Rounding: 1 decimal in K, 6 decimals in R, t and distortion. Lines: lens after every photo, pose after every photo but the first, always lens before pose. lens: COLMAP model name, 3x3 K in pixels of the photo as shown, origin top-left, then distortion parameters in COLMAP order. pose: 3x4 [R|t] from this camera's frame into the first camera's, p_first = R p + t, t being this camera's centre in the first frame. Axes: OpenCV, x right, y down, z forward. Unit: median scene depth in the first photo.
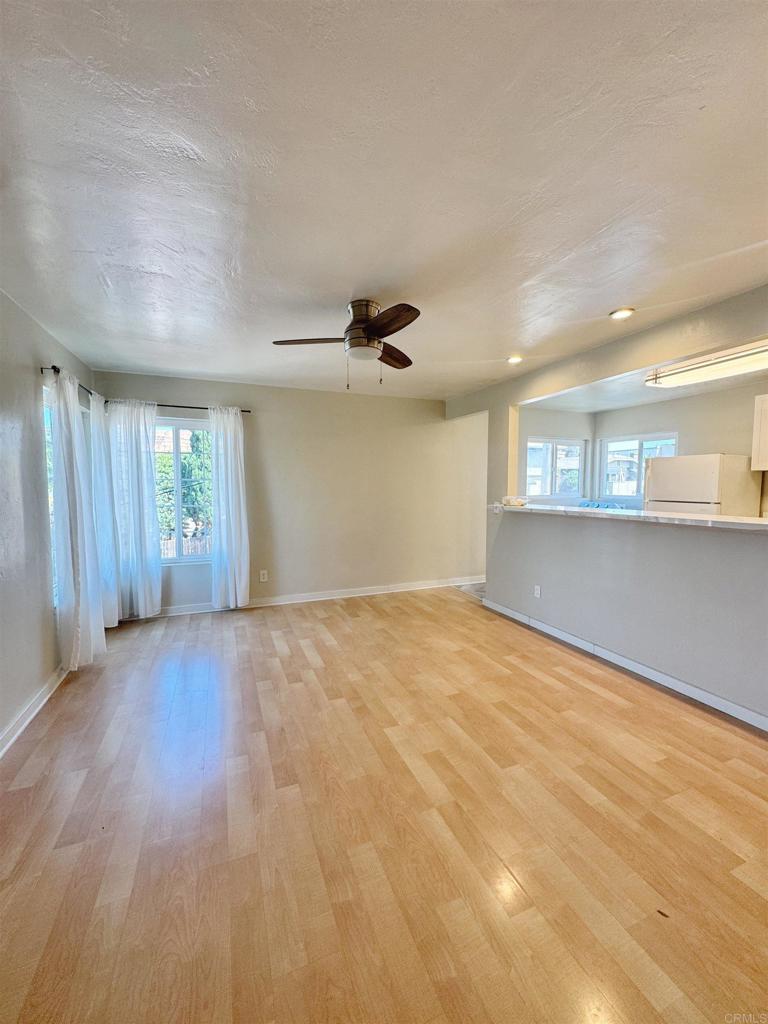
lens RADIAL K [[409.4, 0, 384.1], [0, 409.4, 514.1], [0, 0, 1]] dist [-0.002577, 0.000174]
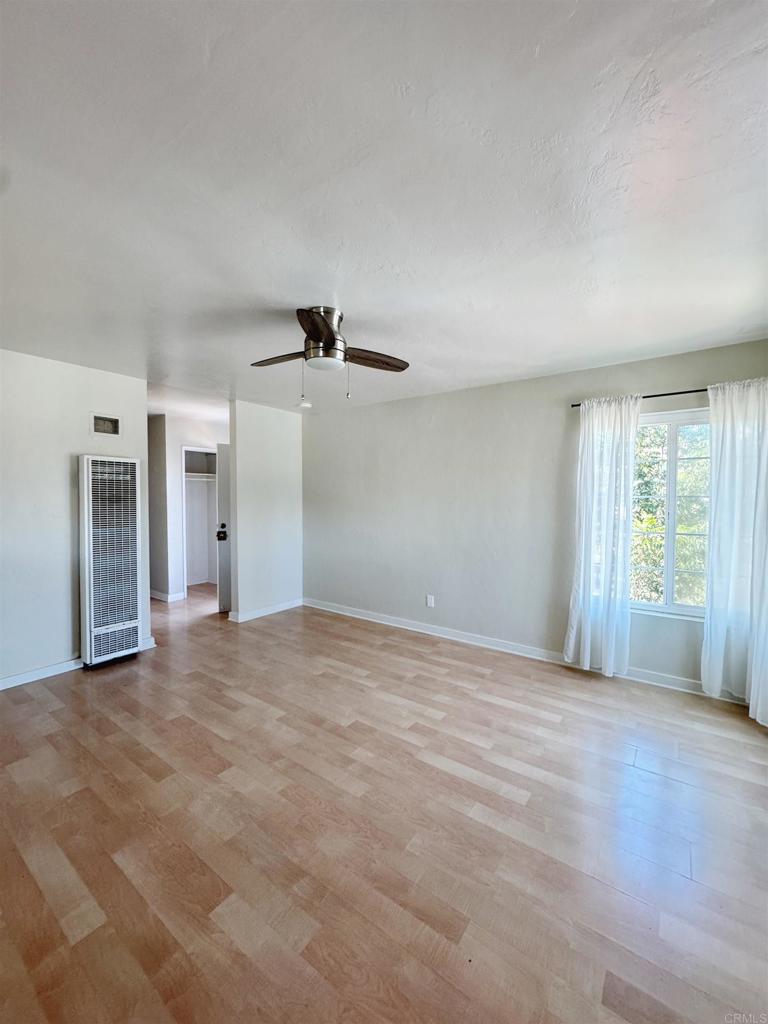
lens RADIAL K [[409.4, 0, 384.0], [0, 409.4, 512.4], [0, 0, 1]] dist [-0.002577, 0.000174]
pose [[-0.846465, 0.022479, -0.531969, 0.304627], [-0.039447, 0.993715, 0.104757, -0.143063], [0.530980, 0.109657, -0.840259, 1.695392]]
